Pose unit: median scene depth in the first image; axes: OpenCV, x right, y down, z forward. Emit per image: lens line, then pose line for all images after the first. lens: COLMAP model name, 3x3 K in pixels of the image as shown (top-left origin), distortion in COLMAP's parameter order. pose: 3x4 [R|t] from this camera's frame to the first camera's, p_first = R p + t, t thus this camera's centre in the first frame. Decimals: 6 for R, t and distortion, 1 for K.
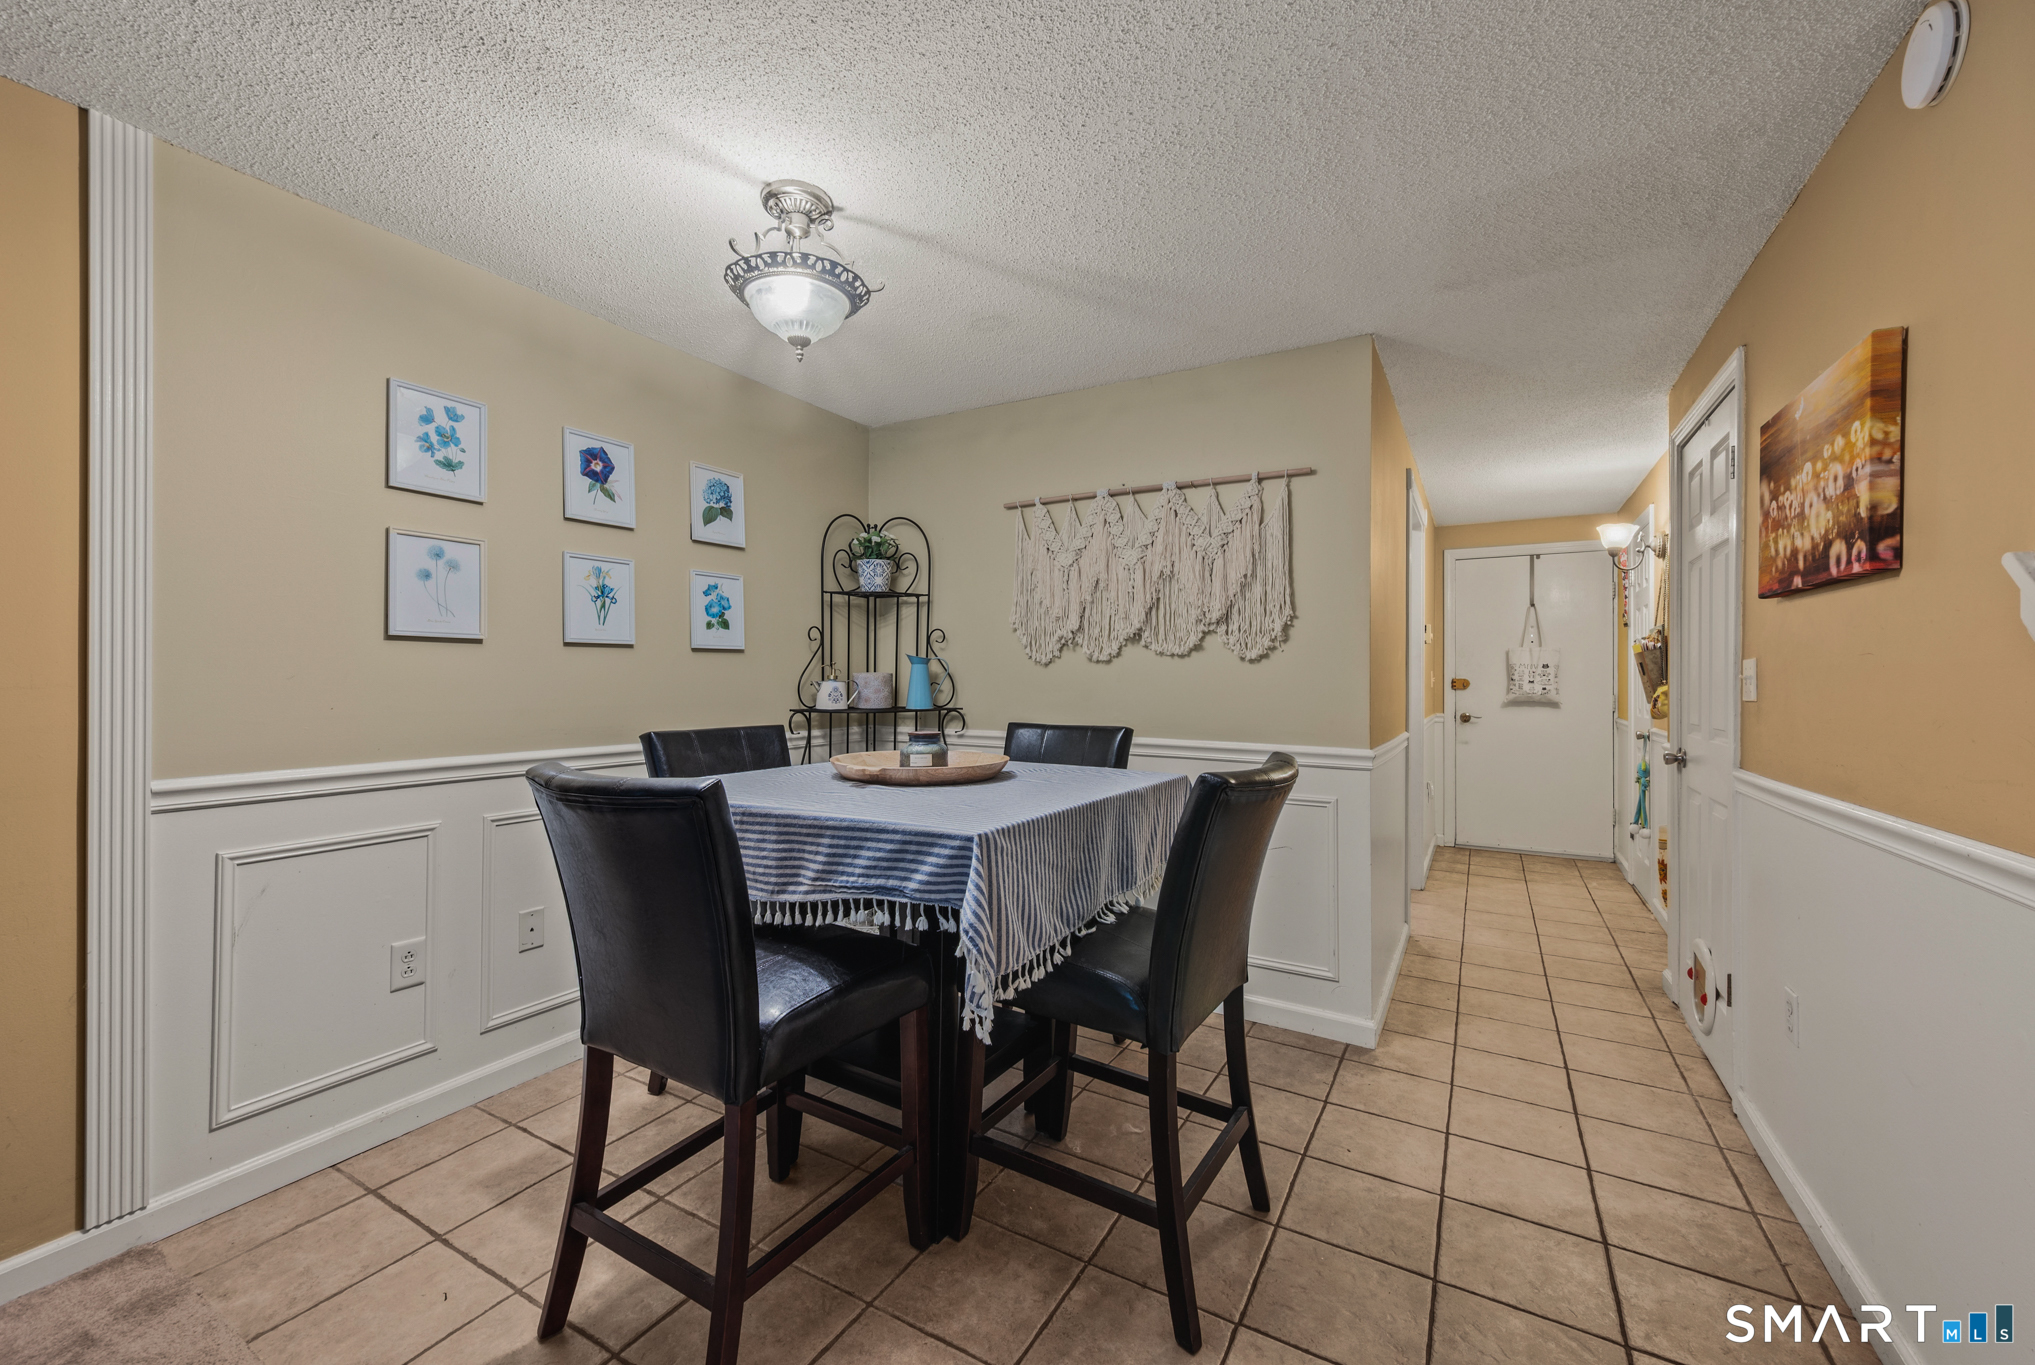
lens RADIAL K [[792.6, 0, 1033.5], [0, 792.6, 679.4], [0, 0, 1]] dist [0.007701, -0.000088]
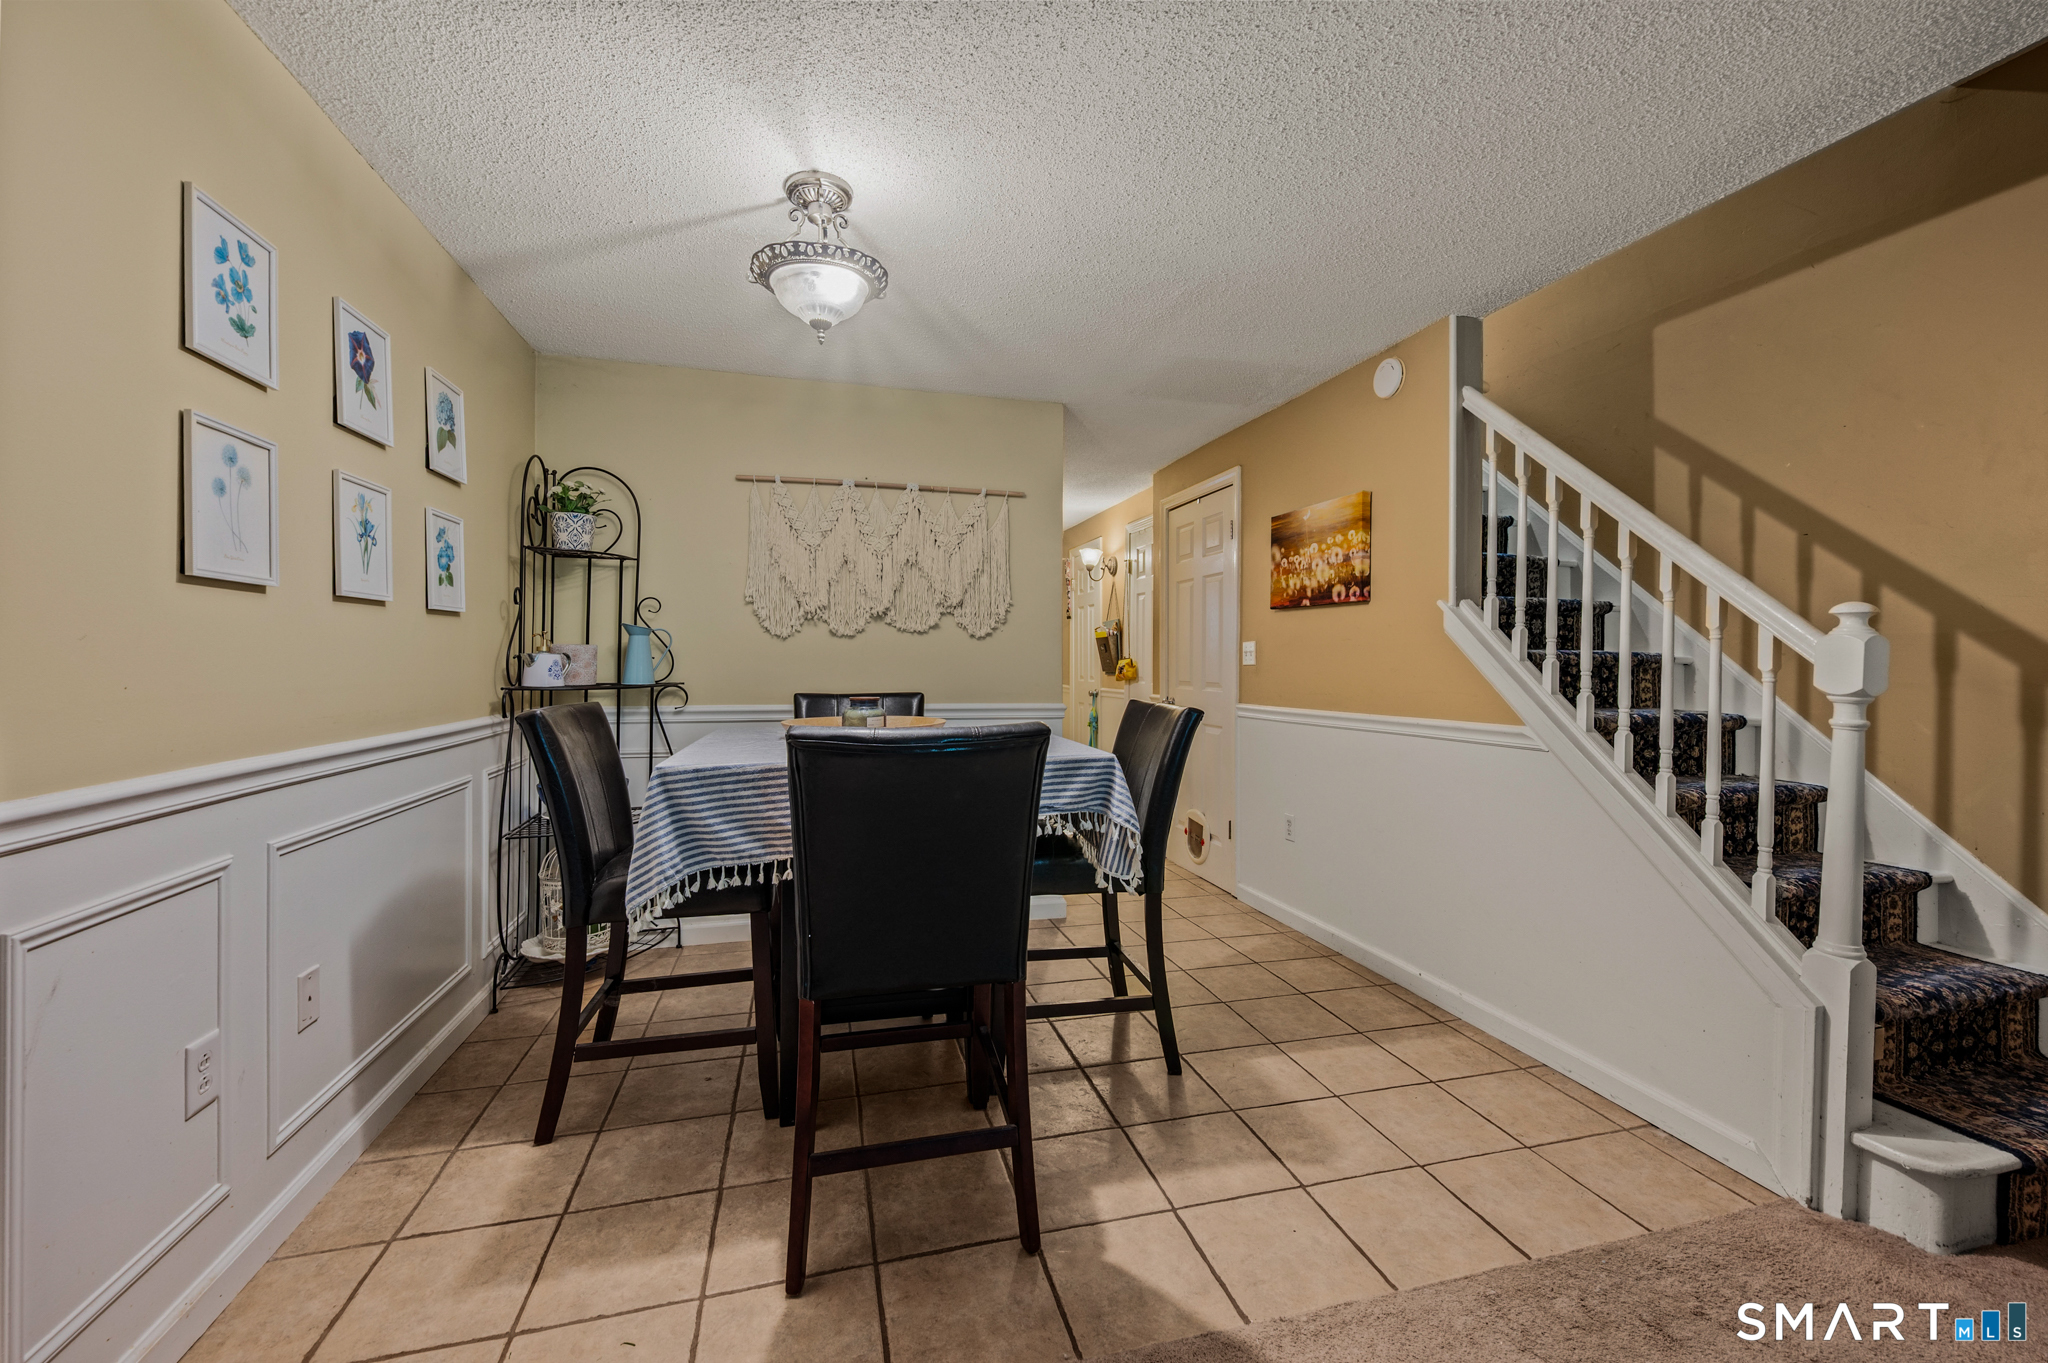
lens RADIAL K [[806.8, 0, 1024.2], [0, 806.8, 664.4], [0, 0, 1]] dist [-0.000171, 0.000343]
pose [[0.718258, -0.005437, 0.695756, -0.666816], [0.001082, 0.999977, 0.006697, 0.011735], [-0.695776, -0.004057, 0.718247, 0.038556]]
